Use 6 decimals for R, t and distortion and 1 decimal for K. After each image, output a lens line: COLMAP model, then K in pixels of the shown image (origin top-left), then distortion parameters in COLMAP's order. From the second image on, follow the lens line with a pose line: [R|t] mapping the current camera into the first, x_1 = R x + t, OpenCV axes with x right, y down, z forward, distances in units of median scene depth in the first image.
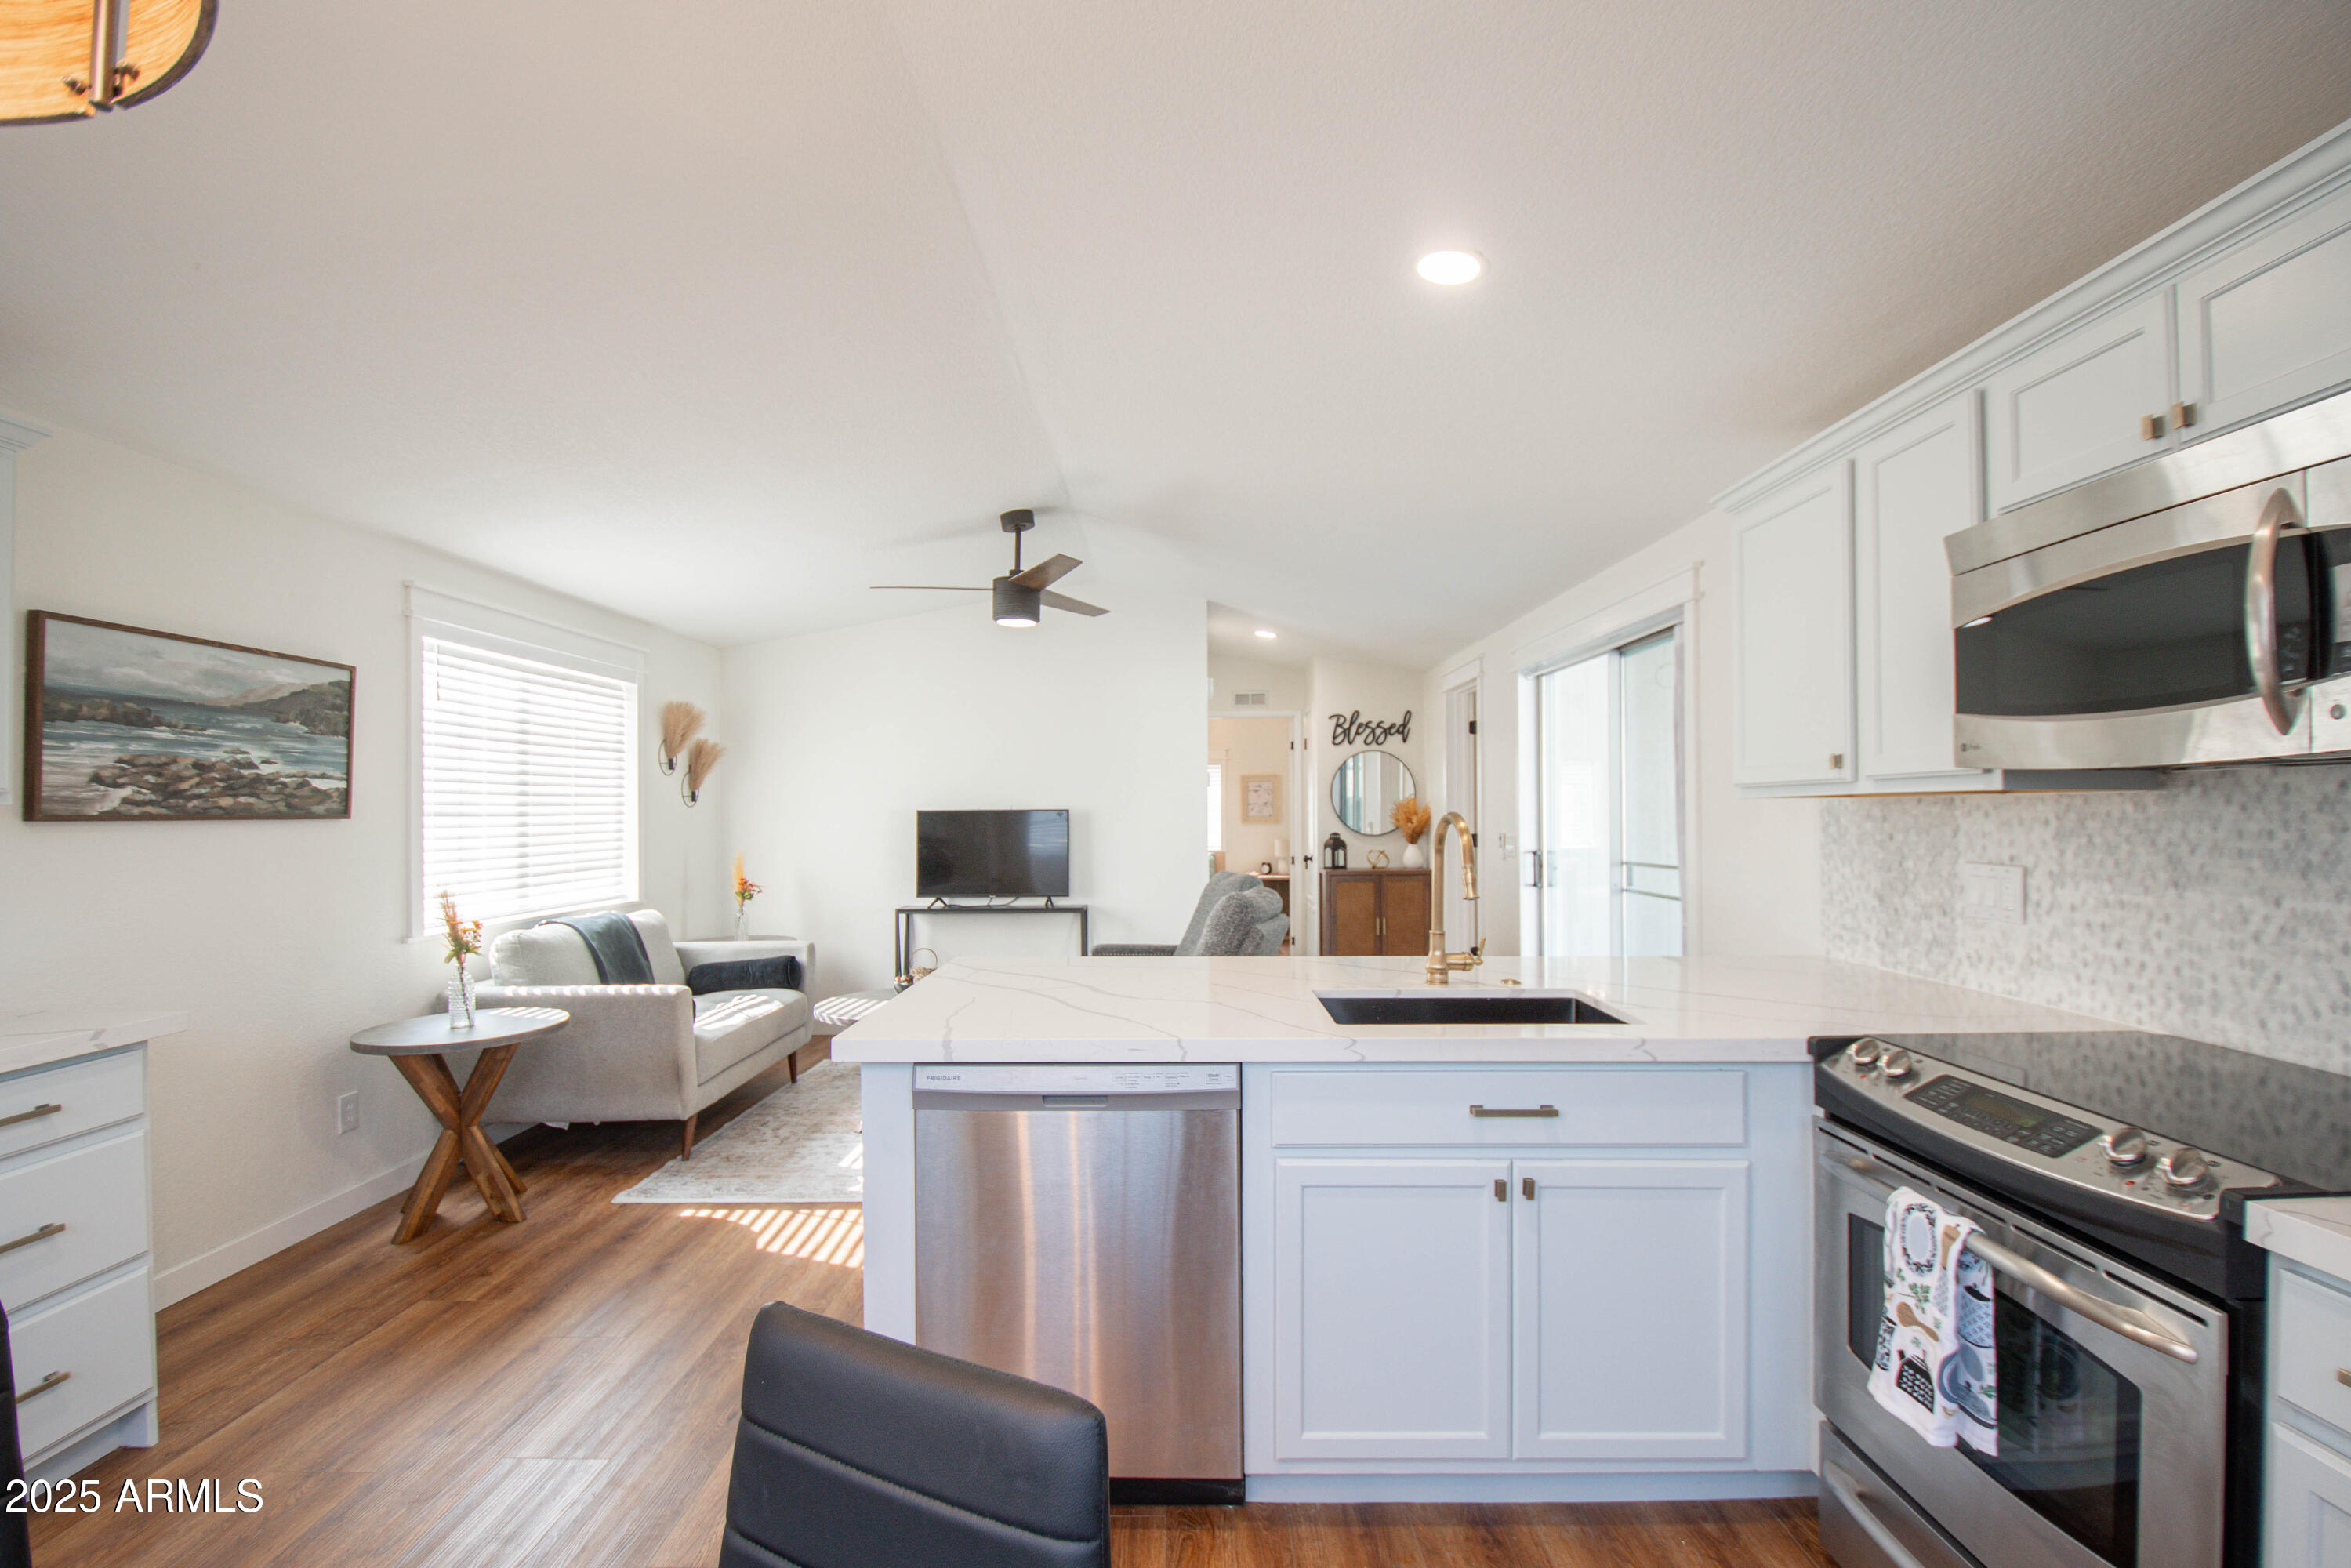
lens RADIAL K [[1054.0, 0, 1175.3], [0, 1054.0, 795.1], [0, 0, 1]] dist [0.013379, -0.021752]
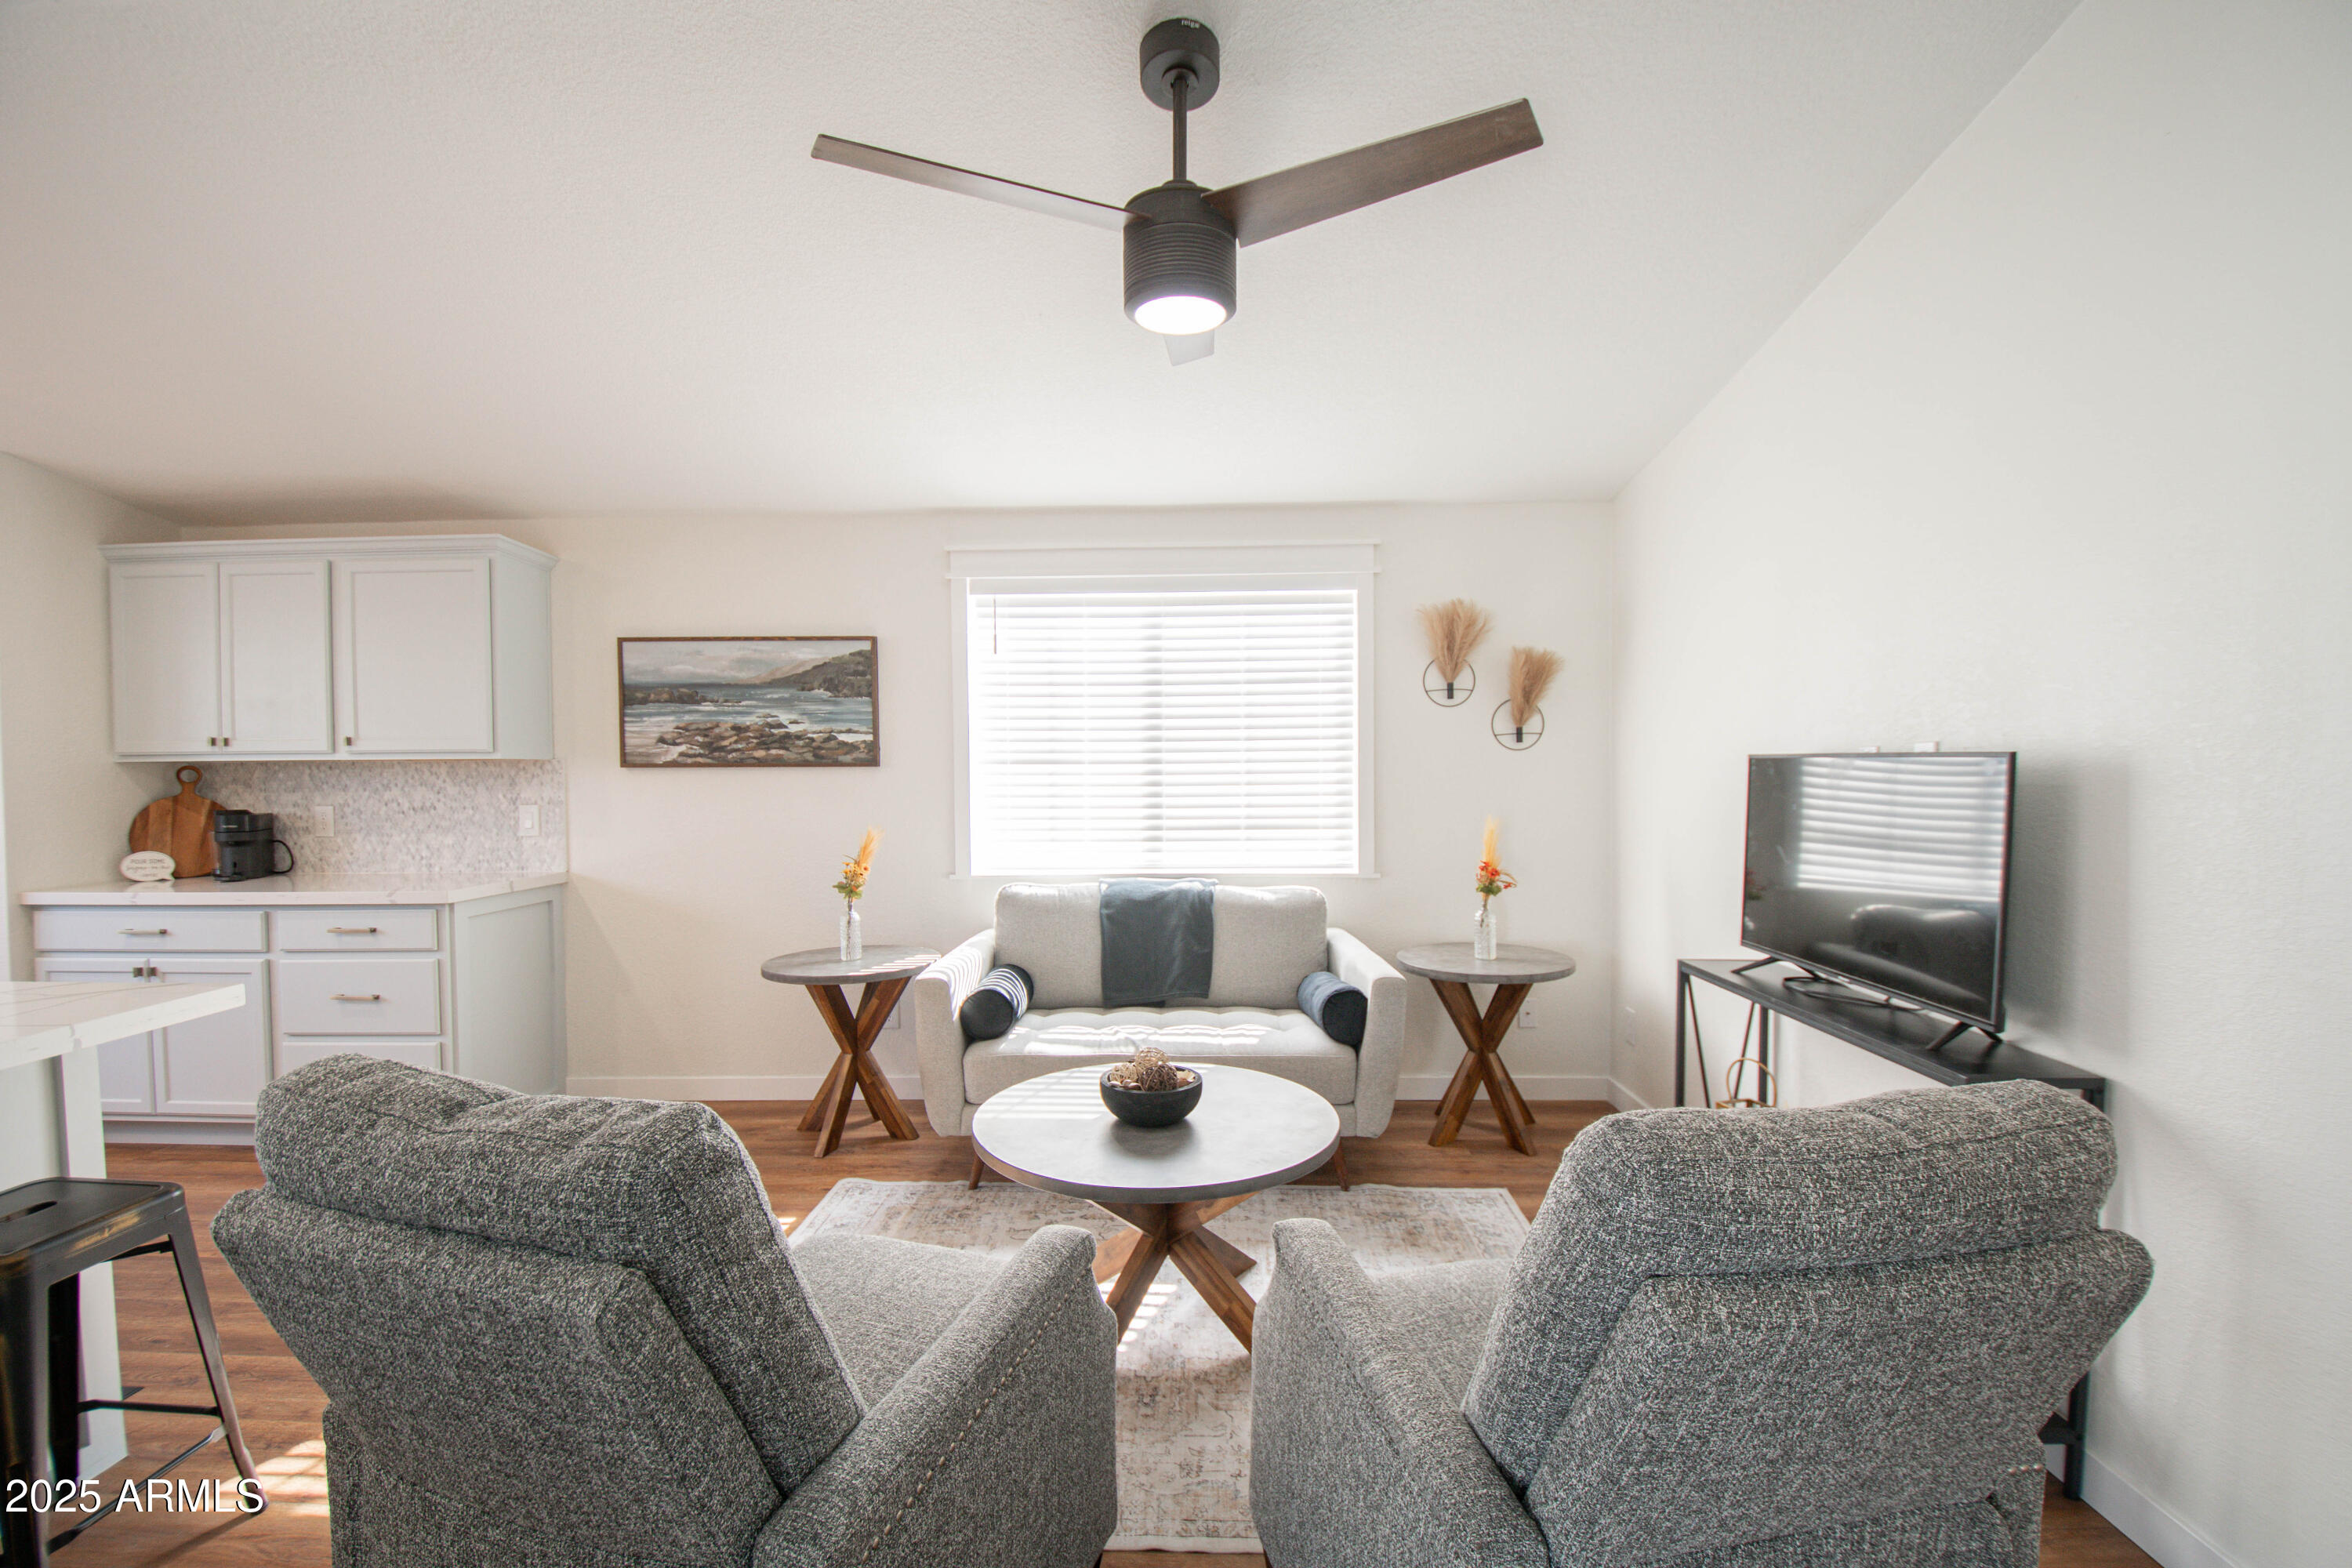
lens RADIAL K [[1023.6, 0, 1181.1], [0, 1023.6, 795.1], [0, 0, 1]] dist [0.007469, -0.020795]
pose [[-0.011109, 0.039288, -0.999166, 0.439348], [0.021257, 0.999011, 0.039045, 0.020867], [0.999712, -0.020805, -0.011934, 1.656132]]
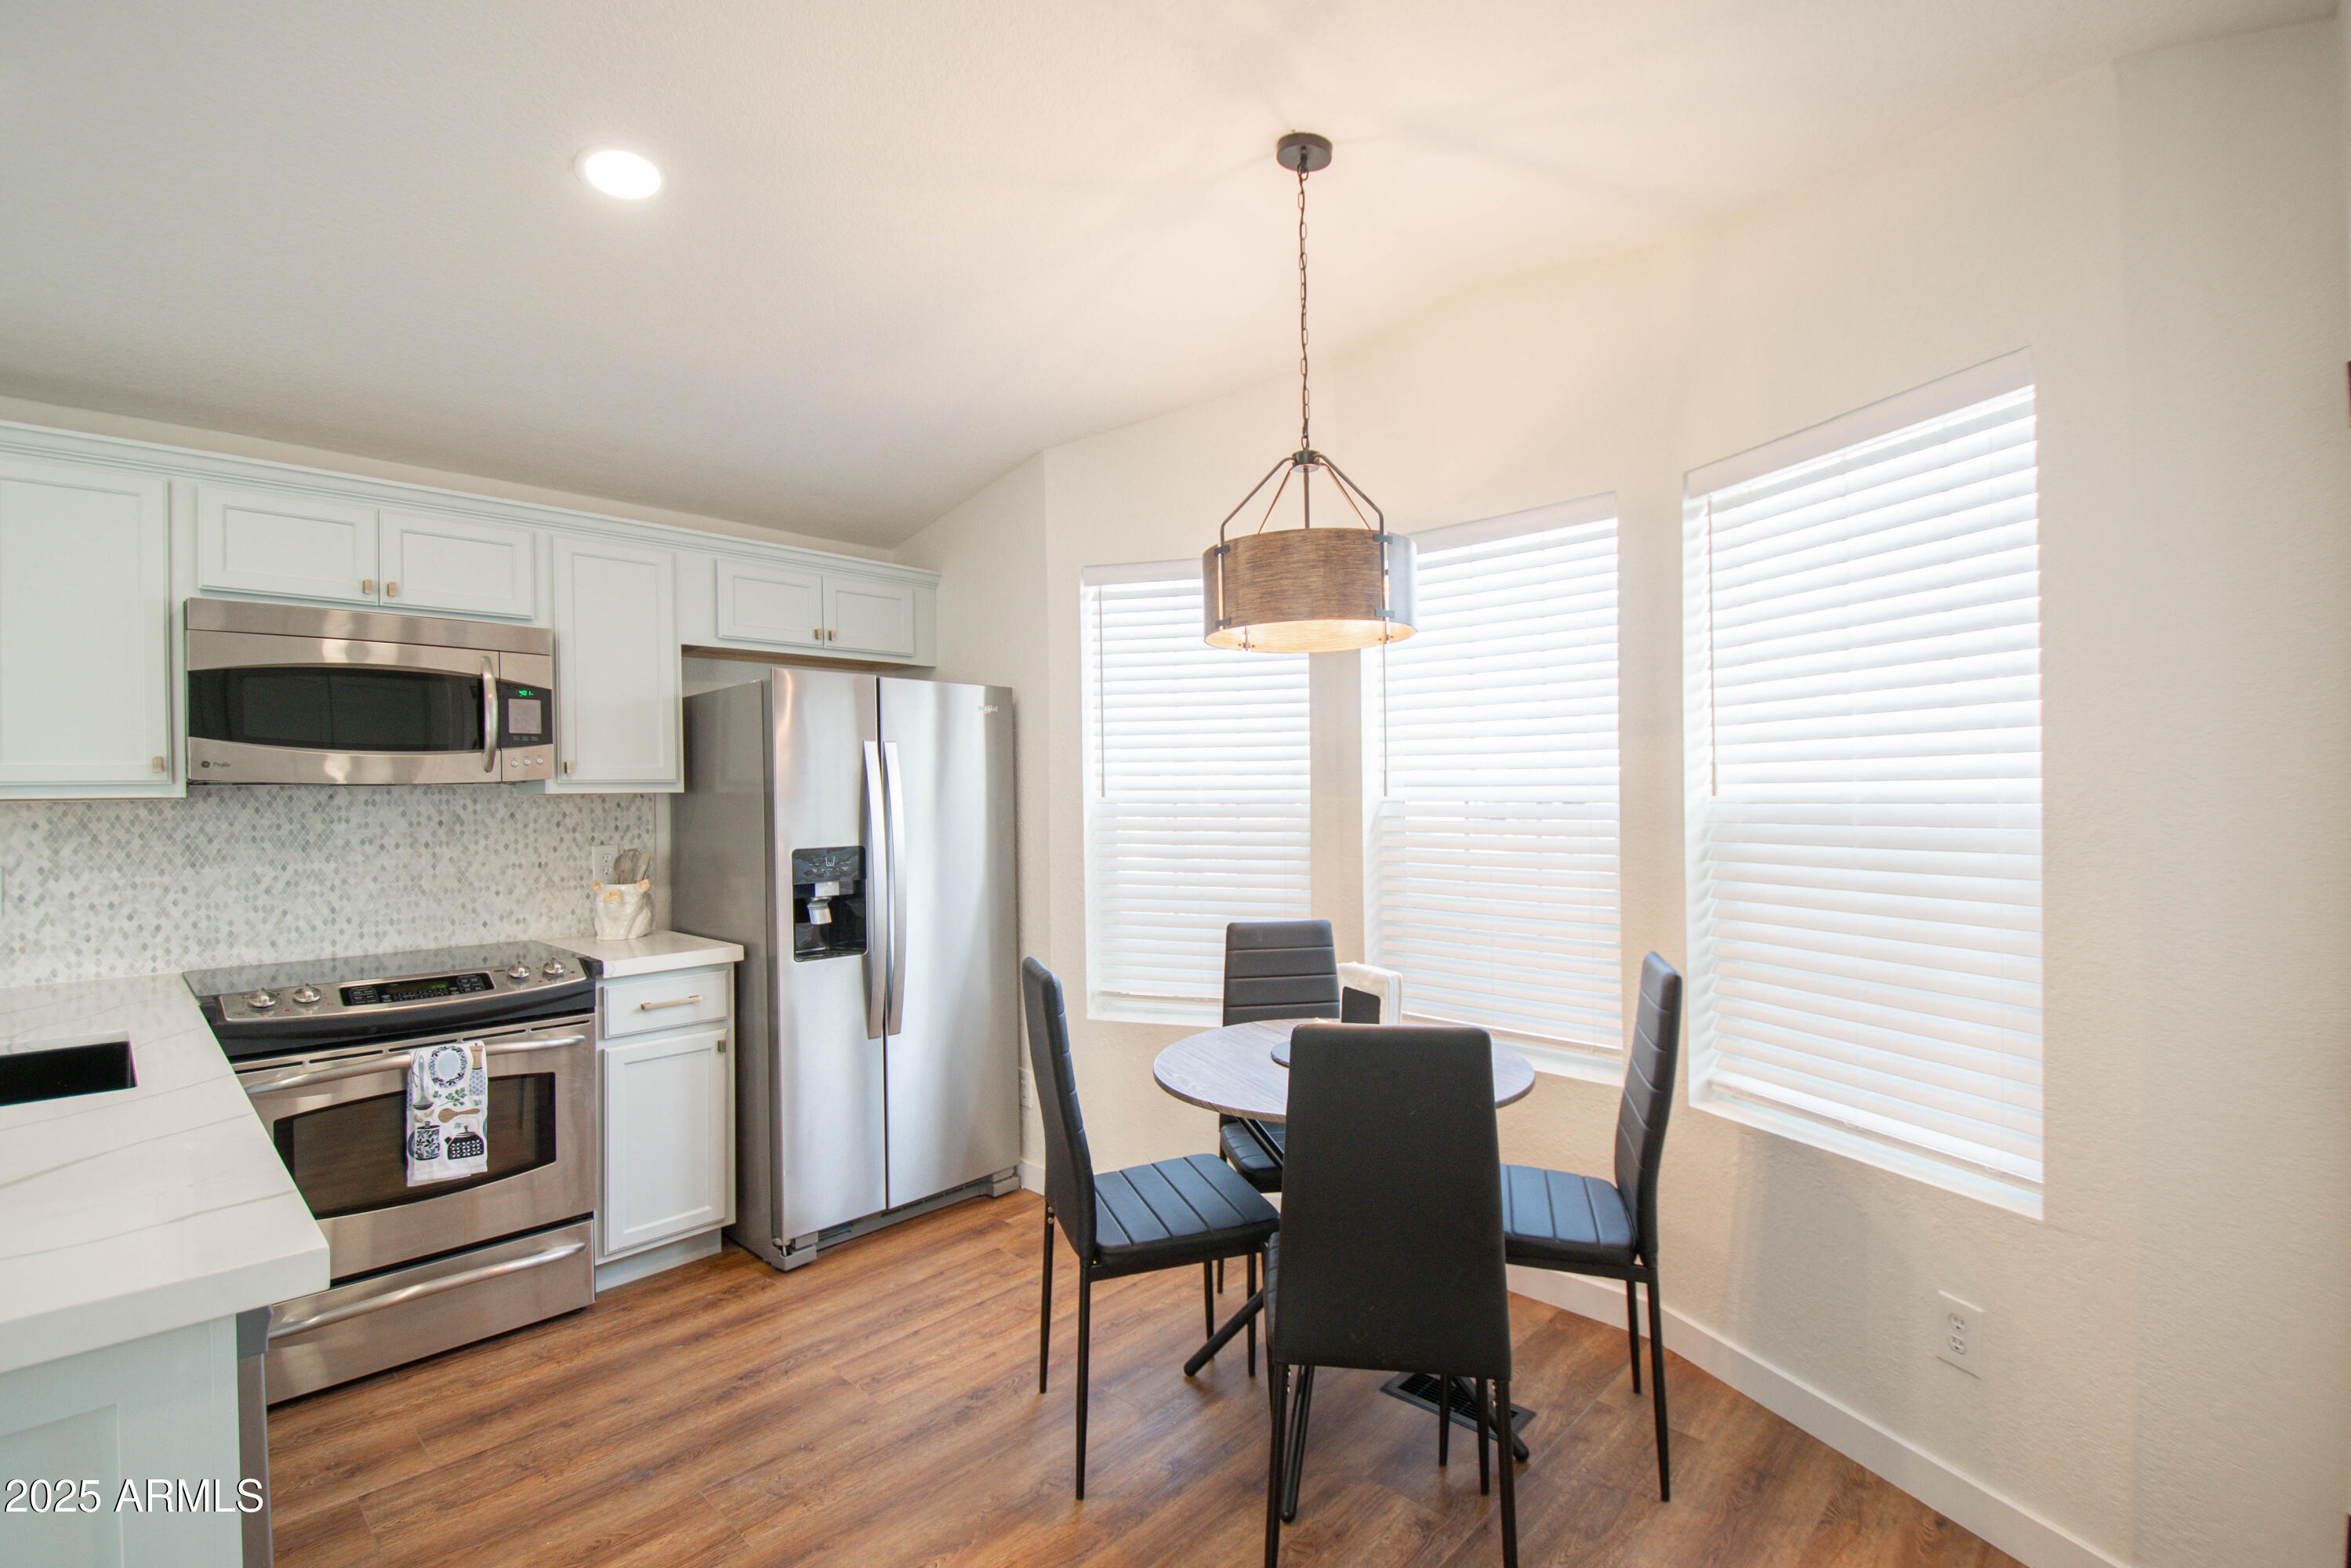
lens RADIAL K [[1054.0, 0, 1175.3], [0, 1054.0, 795.1], [0, 0, 1]] dist [0.013379, -0.021752]
pose [[-0.727124, 0.014940, 0.686343, -0.656724], [0.009198, 0.999885, -0.012020, 0.012576], [-0.686444, -0.002427, -0.727178, 0.729852]]
